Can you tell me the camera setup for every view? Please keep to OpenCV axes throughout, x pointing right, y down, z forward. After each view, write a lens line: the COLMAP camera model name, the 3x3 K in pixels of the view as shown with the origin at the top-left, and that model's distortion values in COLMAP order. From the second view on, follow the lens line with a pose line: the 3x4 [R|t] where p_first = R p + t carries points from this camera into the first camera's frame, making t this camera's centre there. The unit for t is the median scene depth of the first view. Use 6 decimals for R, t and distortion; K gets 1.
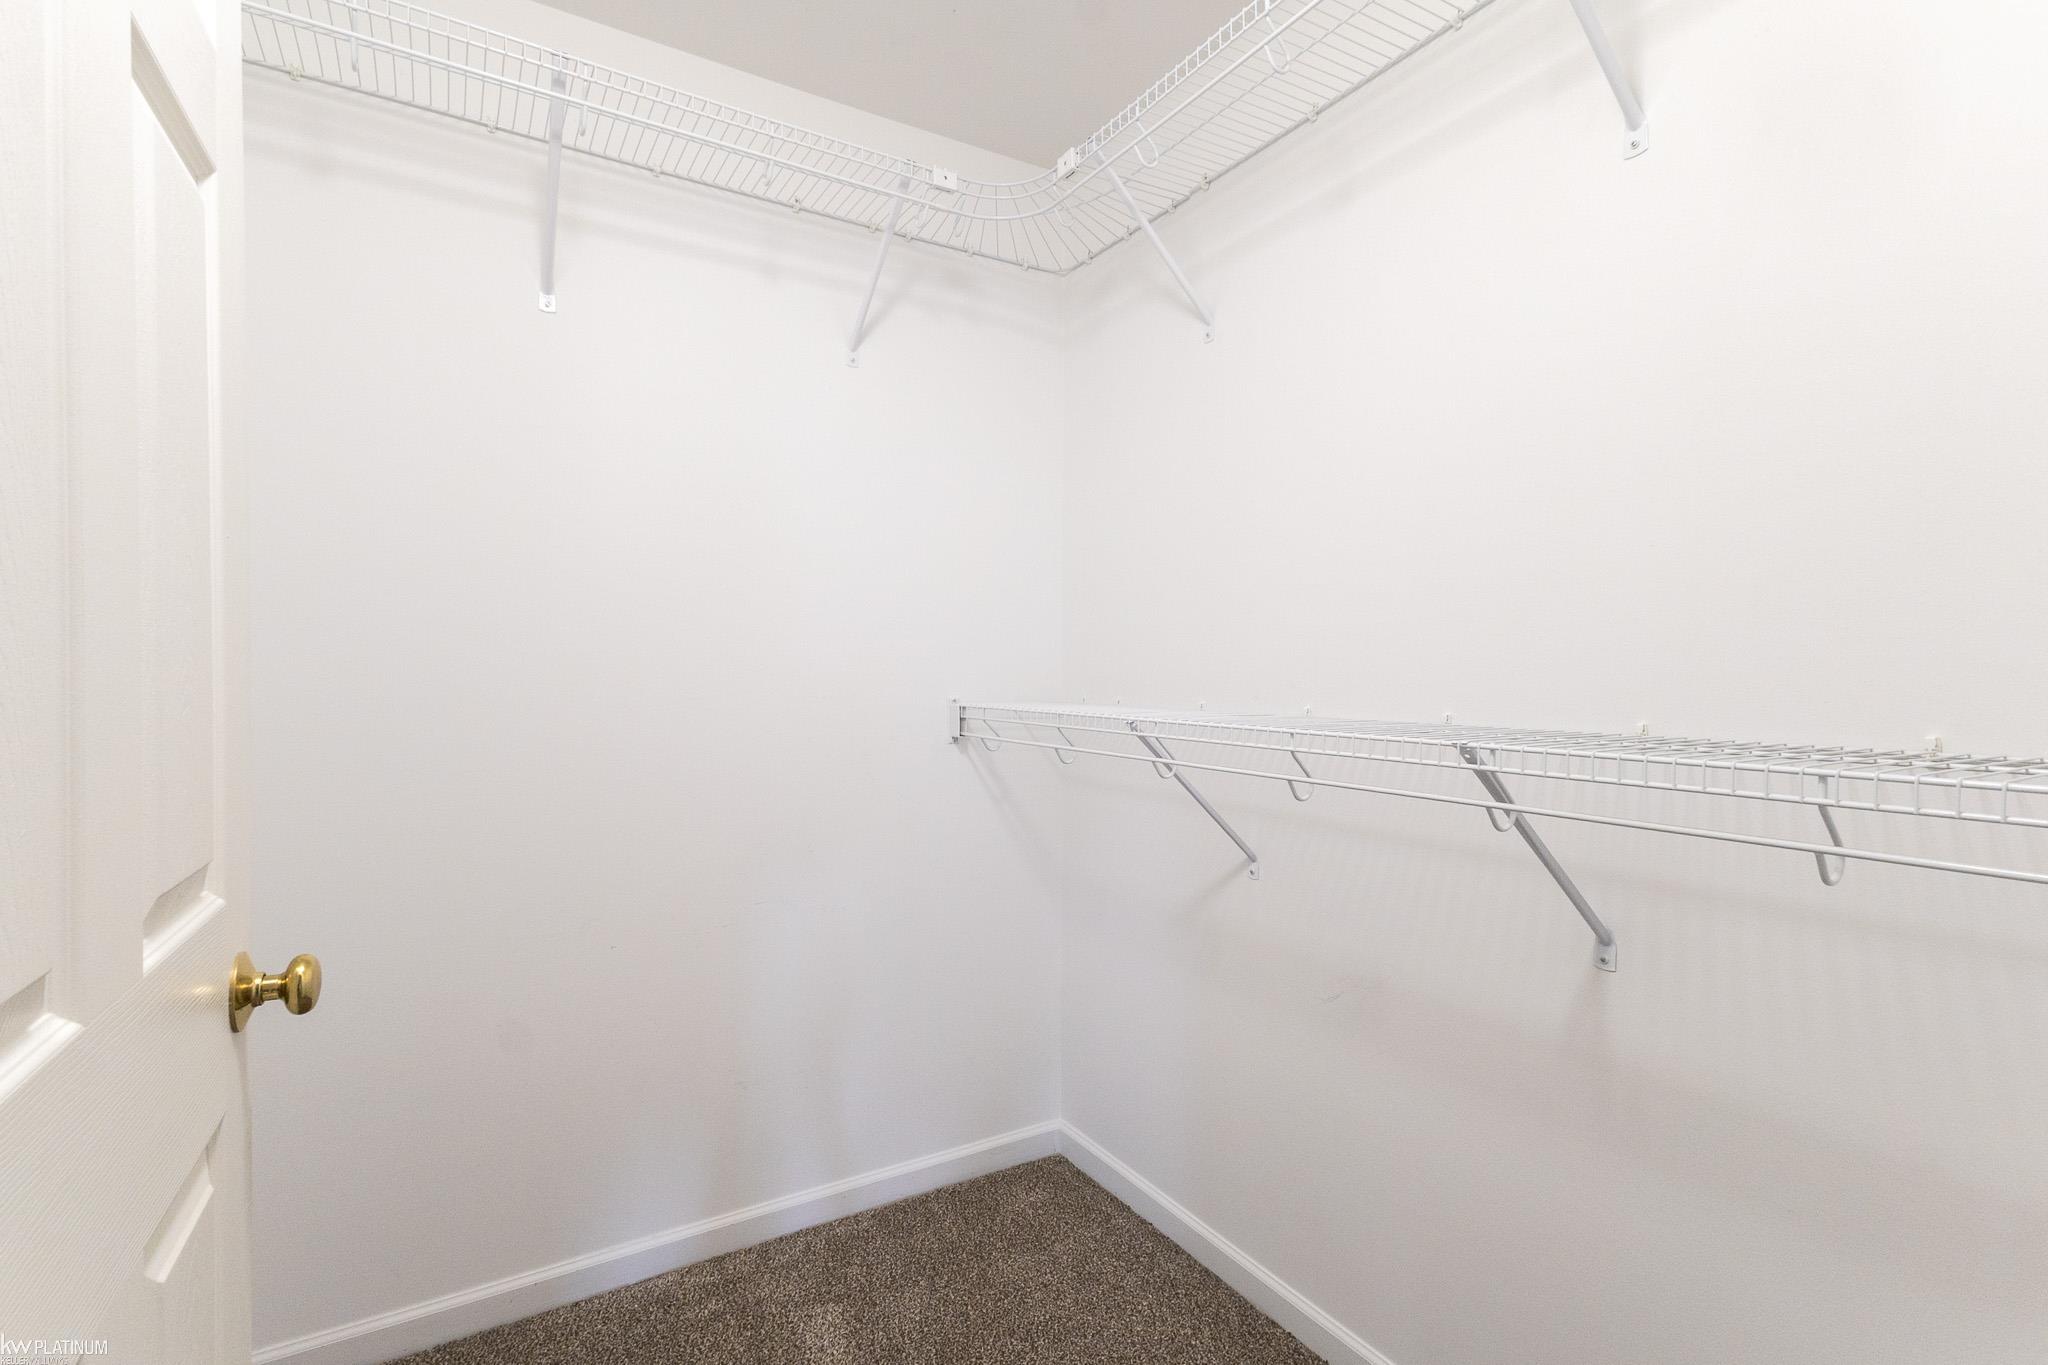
lens RADIAL K [[985.5, 0, 1024.0], [0, 985.5, 682.5], [0, 0, 1]] dist [0.024207, -0.006367]
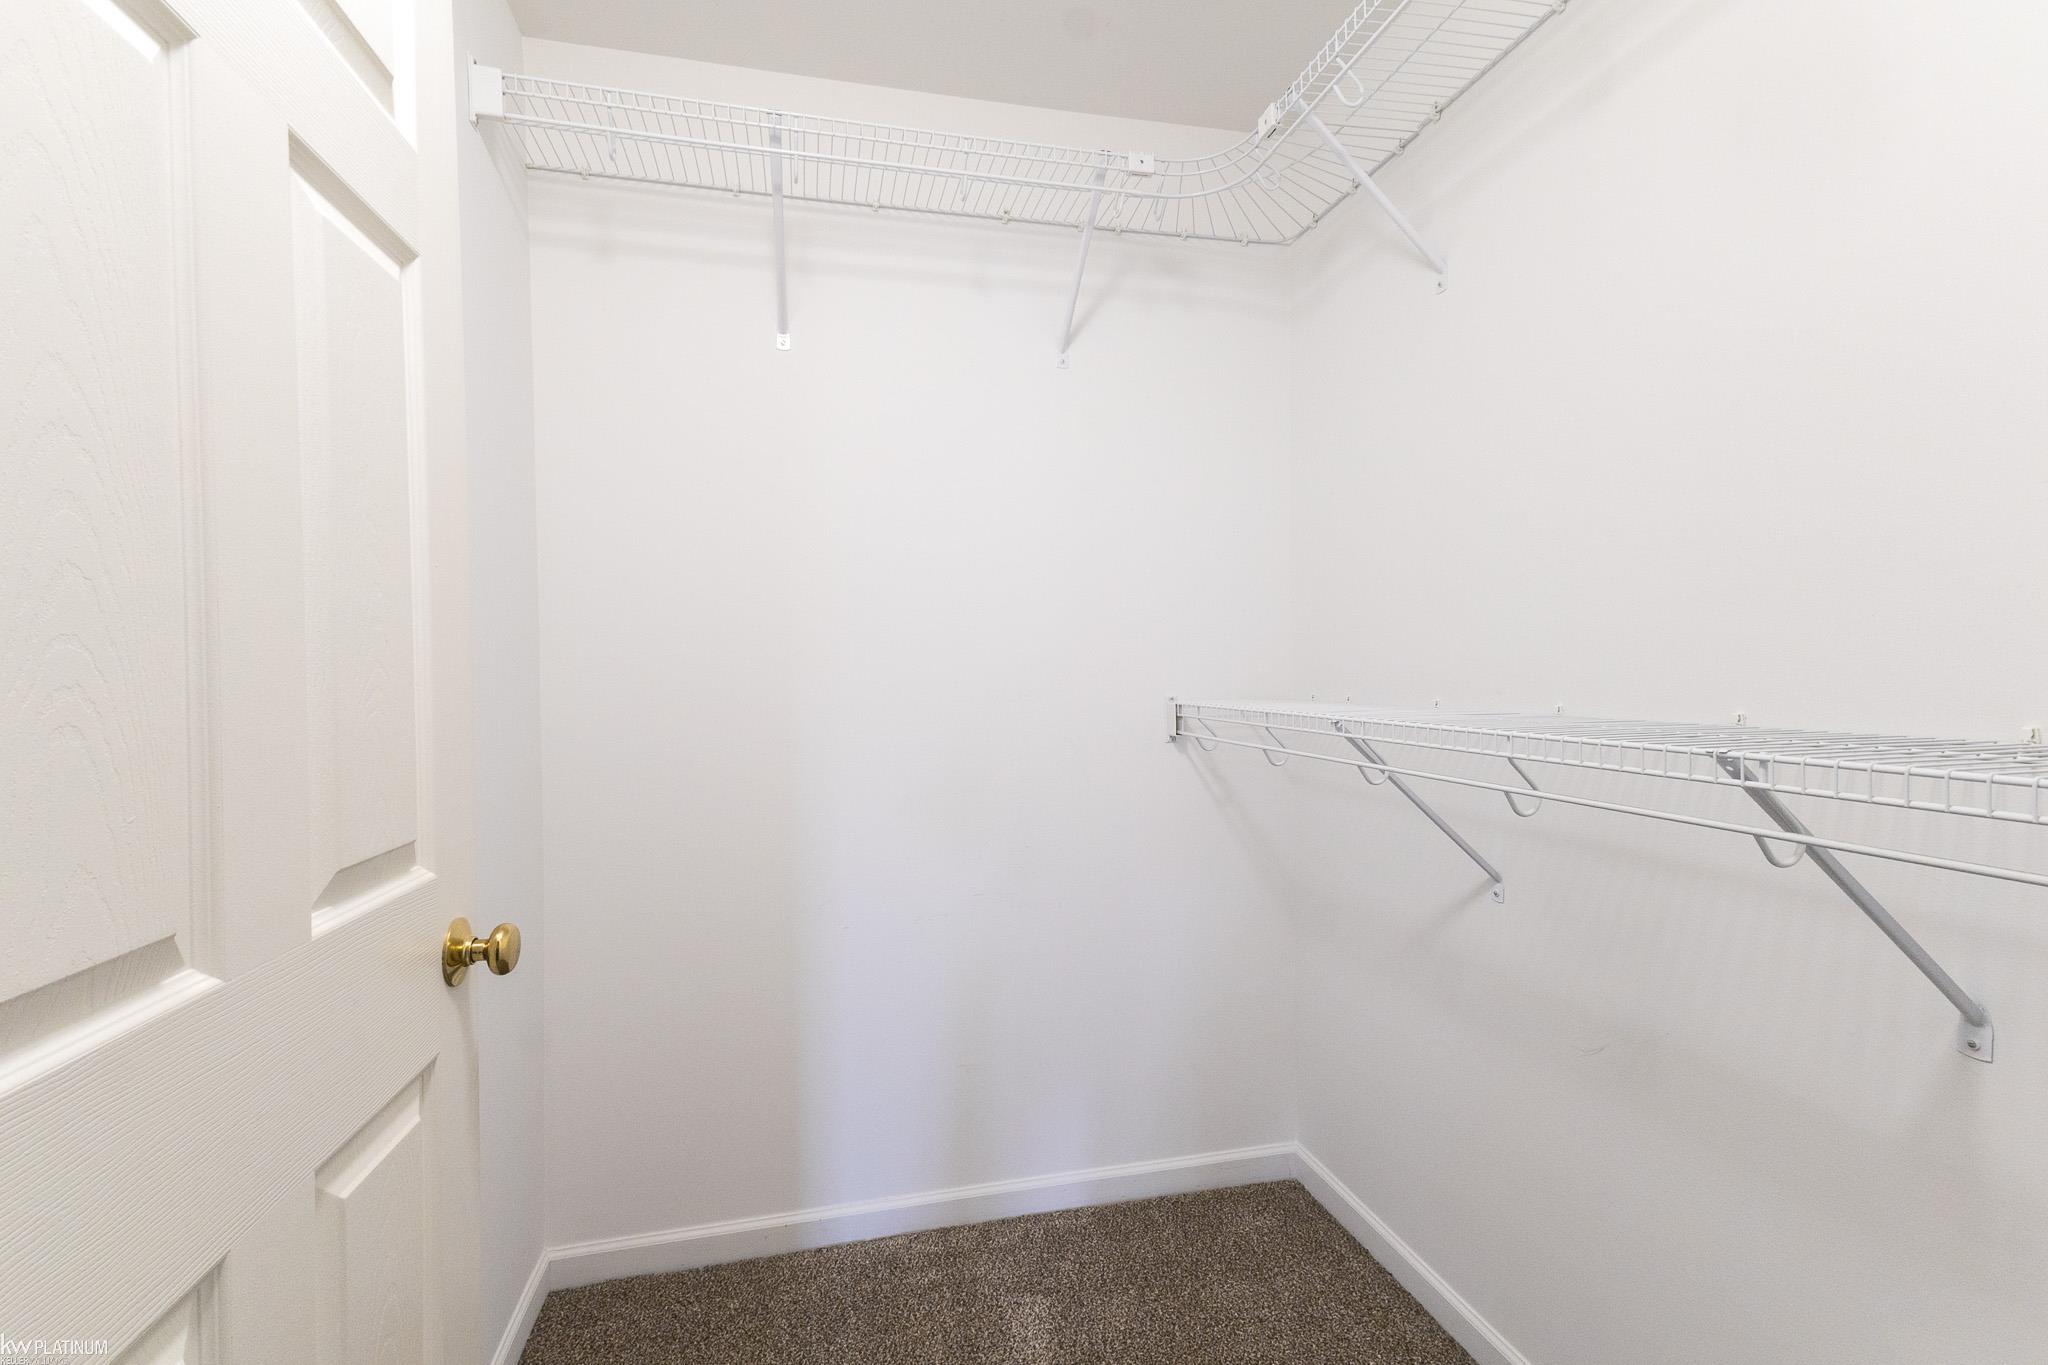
lens RADIAL K [[954.6, 0, 1024.0], [0, 954.6, 682.5], [0, 0, 1]] dist [0.027646, -0.009847]
pose [[0.949170, -0.010845, -0.314576, 0.103901], [0.011880, 0.999928, 0.001374, -0.000678], [0.314538, -0.005042, 0.949231, 0.065768]]
